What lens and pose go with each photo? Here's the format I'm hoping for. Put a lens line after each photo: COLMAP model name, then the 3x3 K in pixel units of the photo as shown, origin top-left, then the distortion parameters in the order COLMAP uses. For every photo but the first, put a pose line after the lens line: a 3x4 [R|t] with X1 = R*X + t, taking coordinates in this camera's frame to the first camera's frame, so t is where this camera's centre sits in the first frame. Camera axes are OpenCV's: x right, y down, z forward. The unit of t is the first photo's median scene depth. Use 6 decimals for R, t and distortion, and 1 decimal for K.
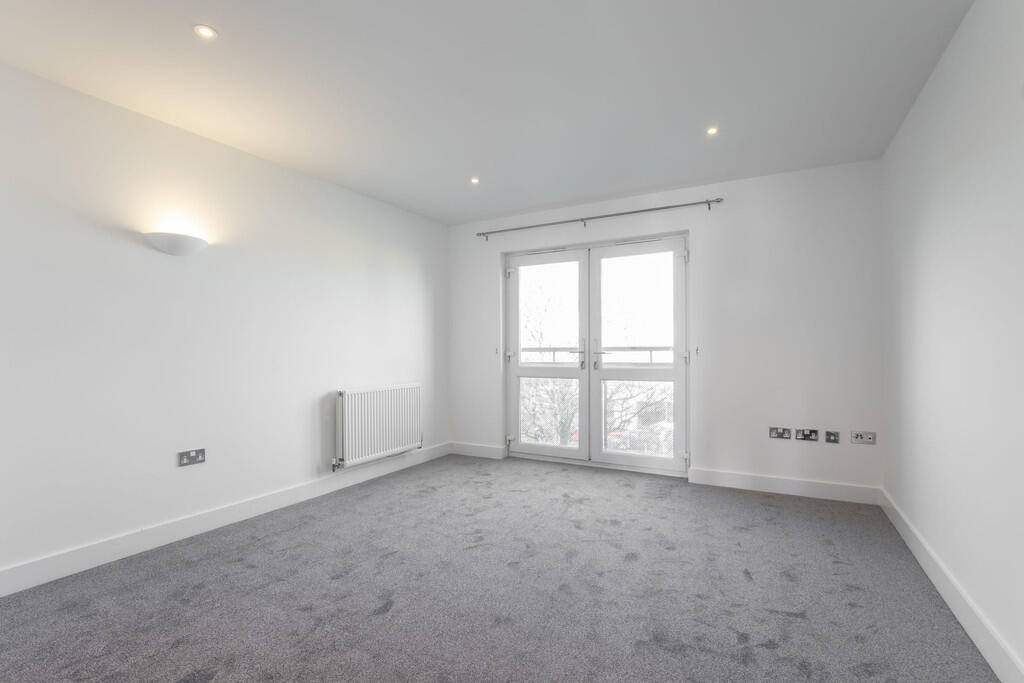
lens RADIAL K [[481.6, 0, 514.6], [0, 481.6, 352.6], [0, 0, 1]] dist [-0.000986, -0.000185]
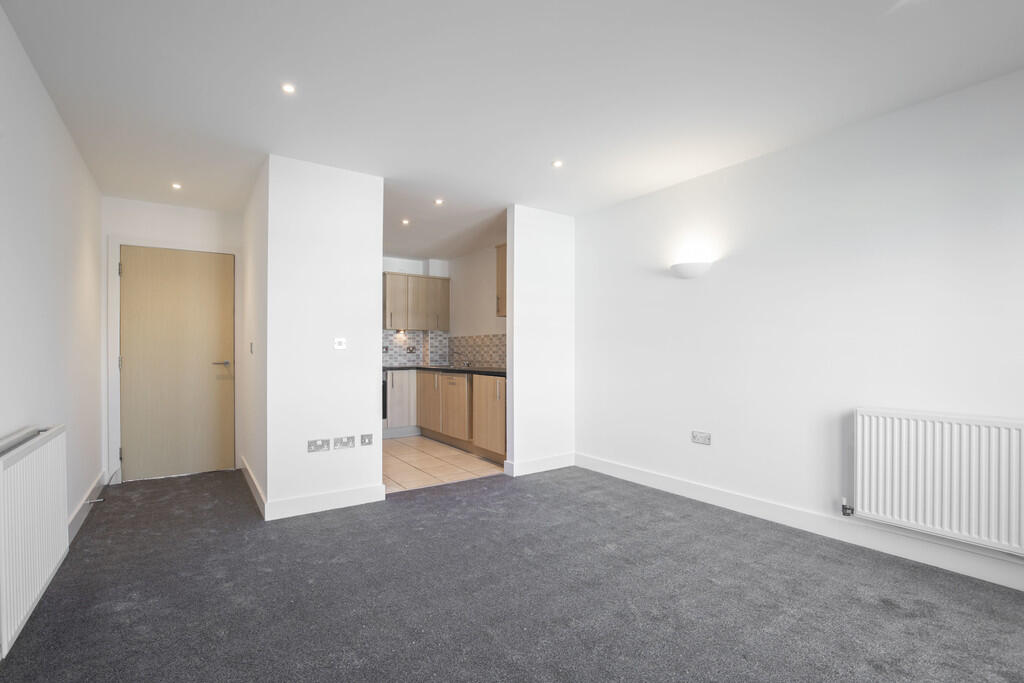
lens RADIAL K [[481.6, 0, 514.6], [0, 481.6, 352.6], [0, 0, 1]] dist [-0.000986, -0.000185]
pose [[-0.436426, 0.004776, -0.899727, 0.551755], [-0.003095, 0.999972, 0.006810, -0.010122], [0.899735, 0.005757, -0.436399, 0.920926]]
